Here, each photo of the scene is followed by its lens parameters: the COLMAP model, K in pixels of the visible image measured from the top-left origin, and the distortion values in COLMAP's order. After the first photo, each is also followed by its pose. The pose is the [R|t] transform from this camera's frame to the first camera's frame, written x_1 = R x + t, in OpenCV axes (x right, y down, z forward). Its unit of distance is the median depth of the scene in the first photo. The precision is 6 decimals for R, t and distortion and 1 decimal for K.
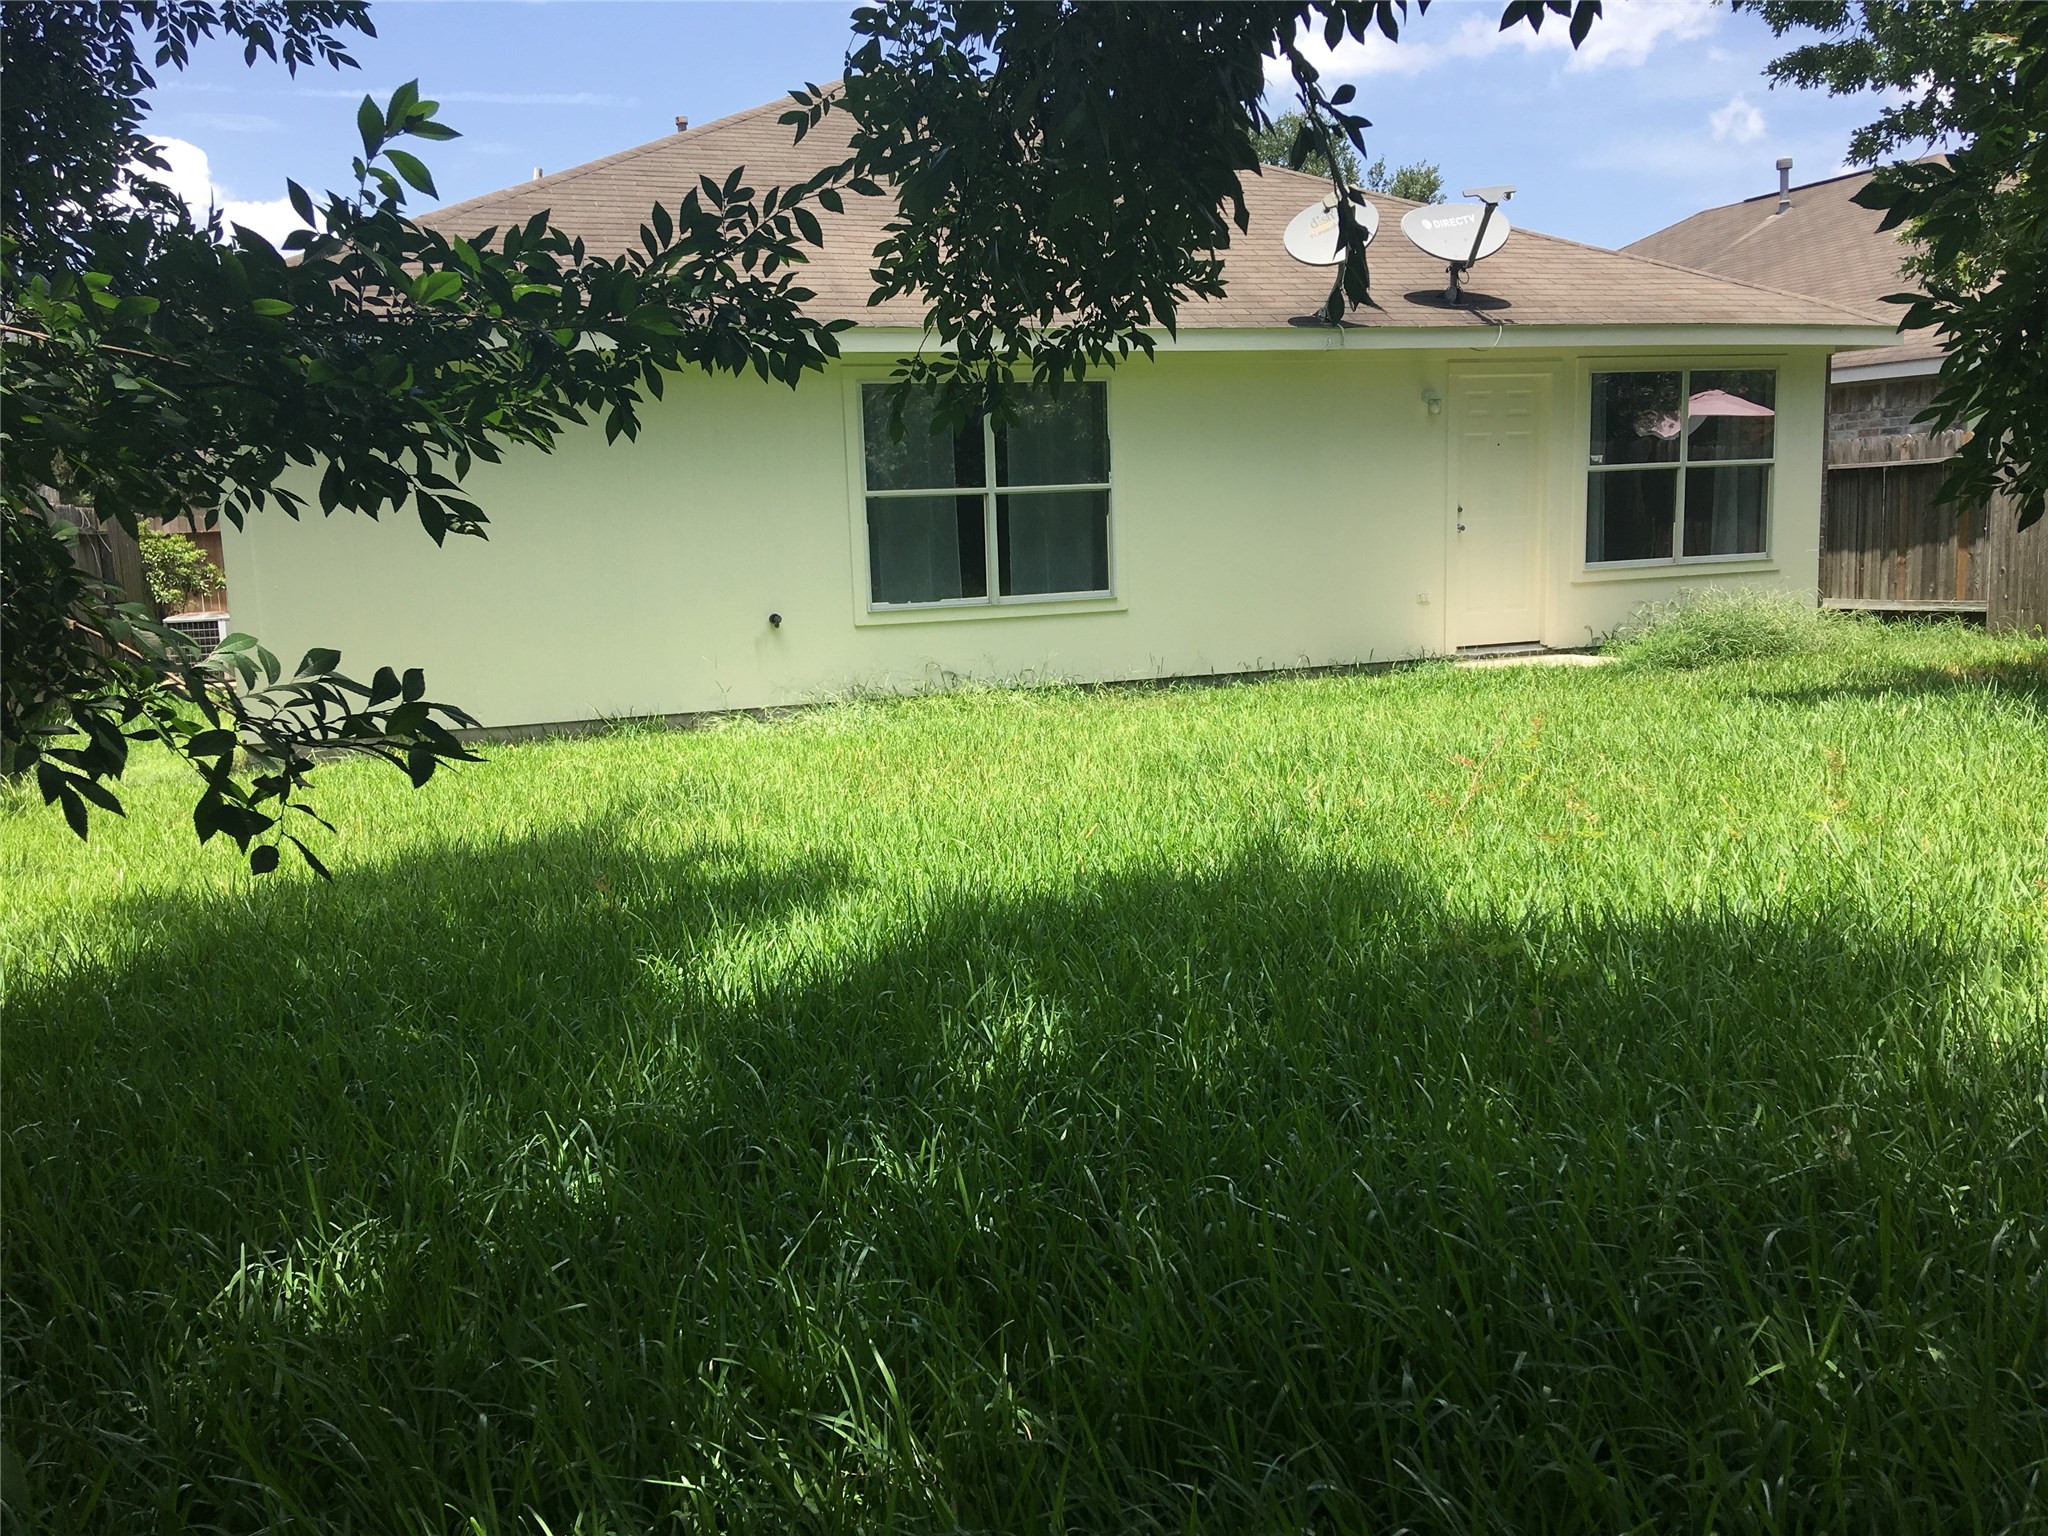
lens RADIAL K [[1738.5, 0, 1027.4], [0, 1738.5, 775.1], [0, 0, 1]] dist [0.088890, -0.136393]
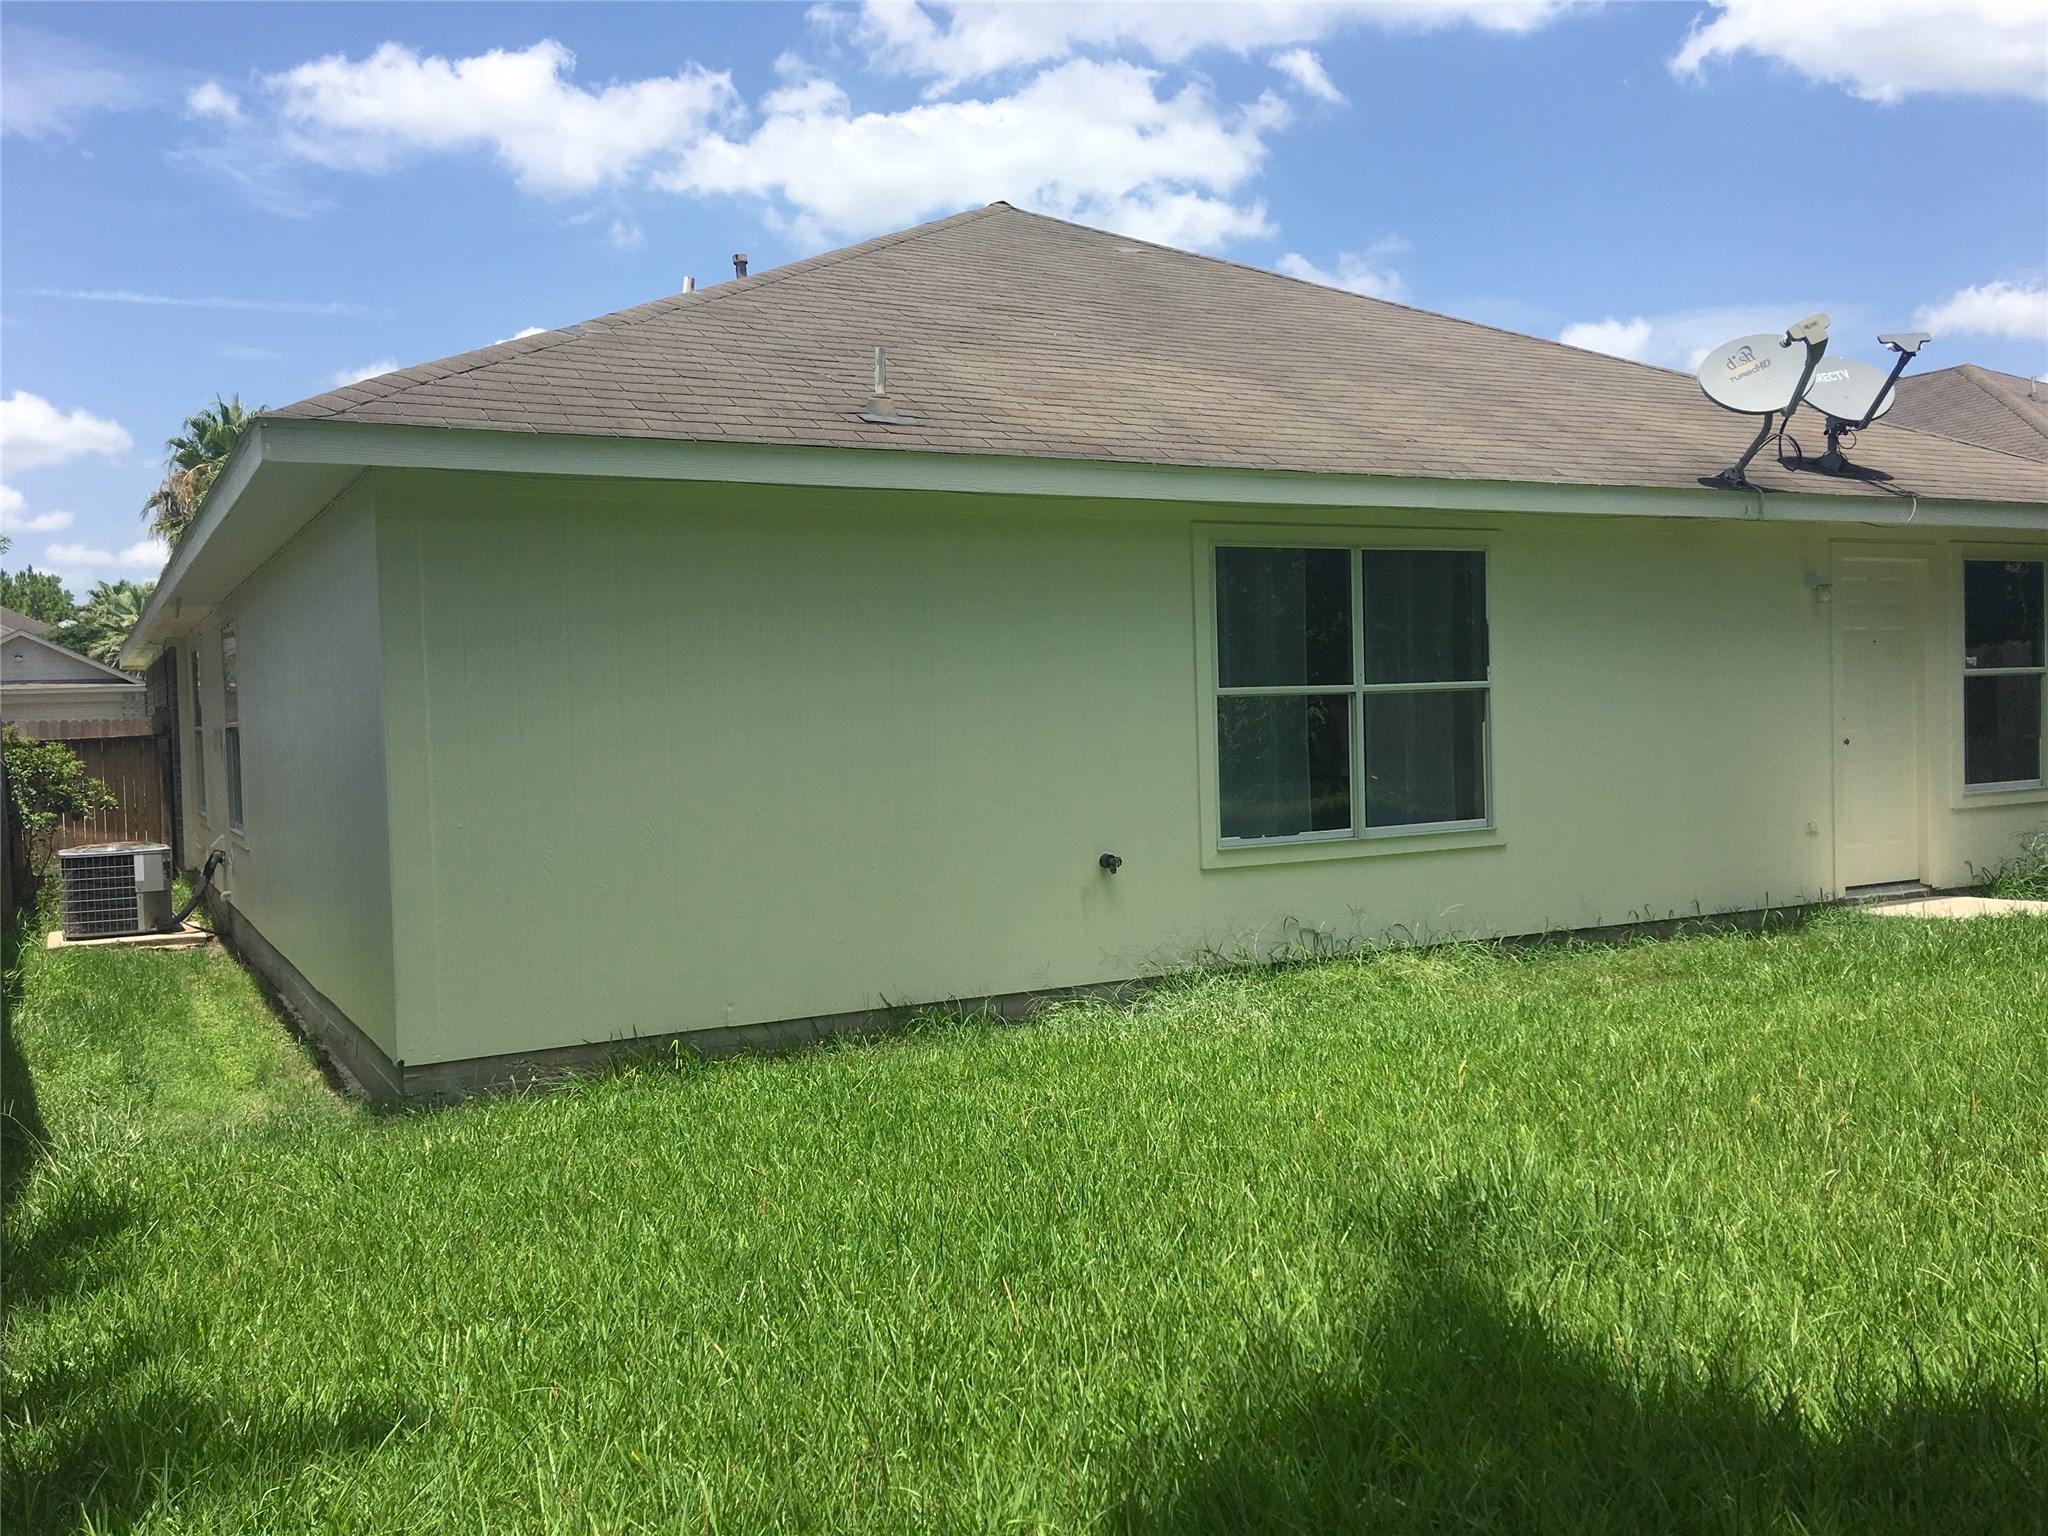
lens RADIAL K [[1738.5, 0, 1021.0], [0, 1738.5, 756.2], [0, 0, 1]] dist [0.088890, -0.136393]
pose [[0.990916, 0.003760, 0.134428, -0.250169], [0.013603, 0.991680, -0.128005, -0.037121], [-0.133791, 0.128671, 0.982621, 0.263471]]
